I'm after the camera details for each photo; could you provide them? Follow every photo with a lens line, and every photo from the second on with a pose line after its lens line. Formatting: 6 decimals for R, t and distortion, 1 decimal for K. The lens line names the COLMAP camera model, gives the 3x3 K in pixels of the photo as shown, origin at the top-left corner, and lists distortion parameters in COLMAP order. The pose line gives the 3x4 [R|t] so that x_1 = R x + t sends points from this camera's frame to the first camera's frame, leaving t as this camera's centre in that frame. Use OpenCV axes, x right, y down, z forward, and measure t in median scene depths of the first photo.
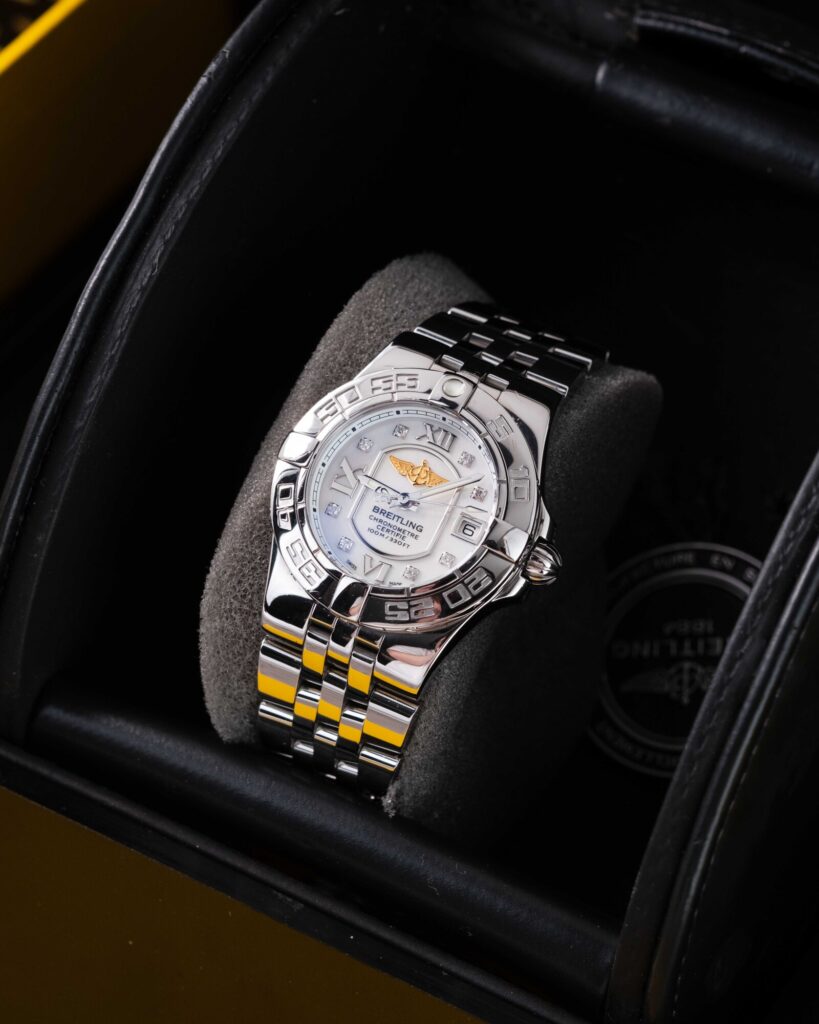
lens RADIAL K [[4091.8, 0, 409.5], [0, 4091.8, 512.0], [0, 0, 1]] dist [0.023459, 3.304762]
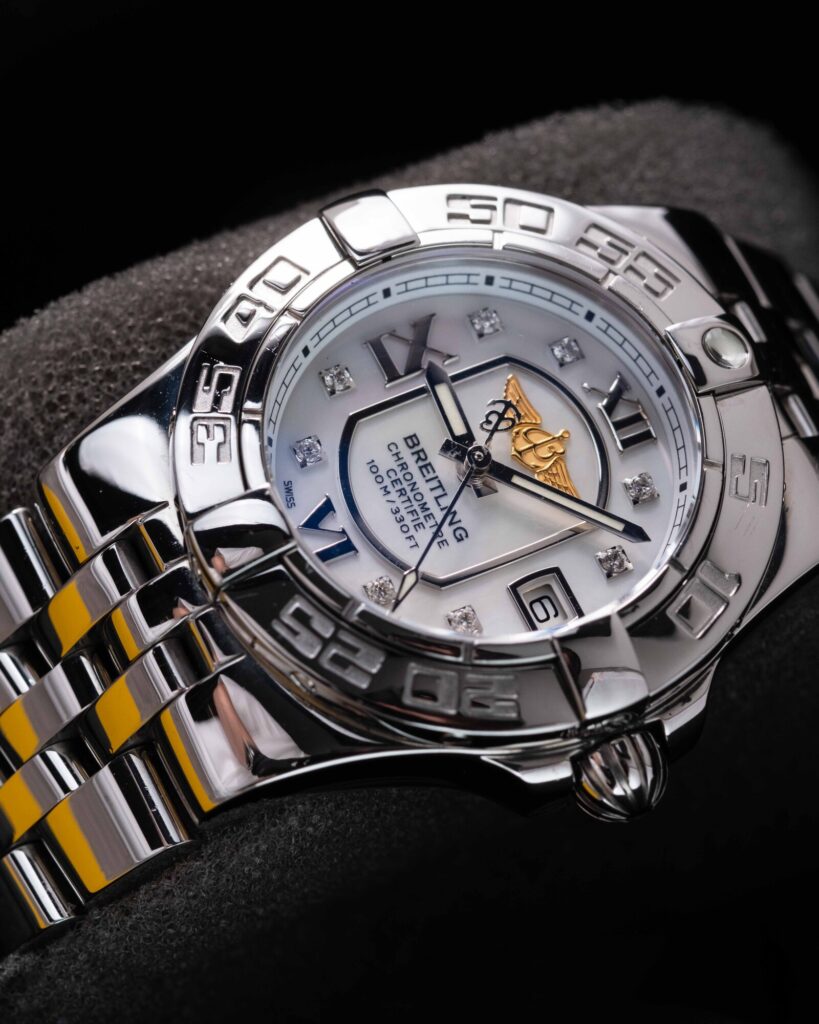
lens RADIAL K [[4091.8, 0, 409.5], [0, 4091.8, 512.0], [0, 0, 1]] dist [0.023459, 3.304762]
pose [[0.753575, 0.655786, -0.045486, 0.016549], [-0.652845, 0.738506, -0.168531, 0.078743], [-0.076929, 0.156695, 0.984646, 0.560371]]
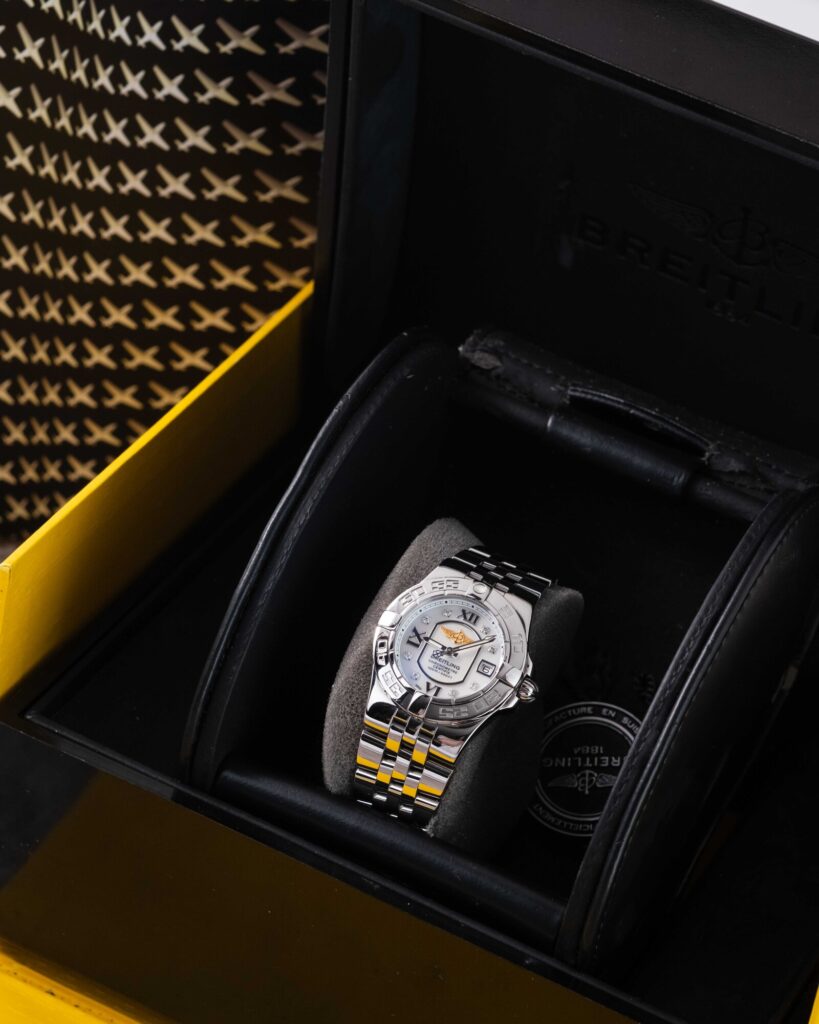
lens RADIAL K [[4091.8, 0, 409.5], [0, 4091.8, 512.0], [0, 0, 1]] dist [0.023459, 3.304762]
pose [[0.993639, 0.044587, 0.103411, -0.199276], [-0.032528, 0.992775, -0.115499, 0.138717], [-0.107814, 0.111401, 0.987910, -0.723823]]
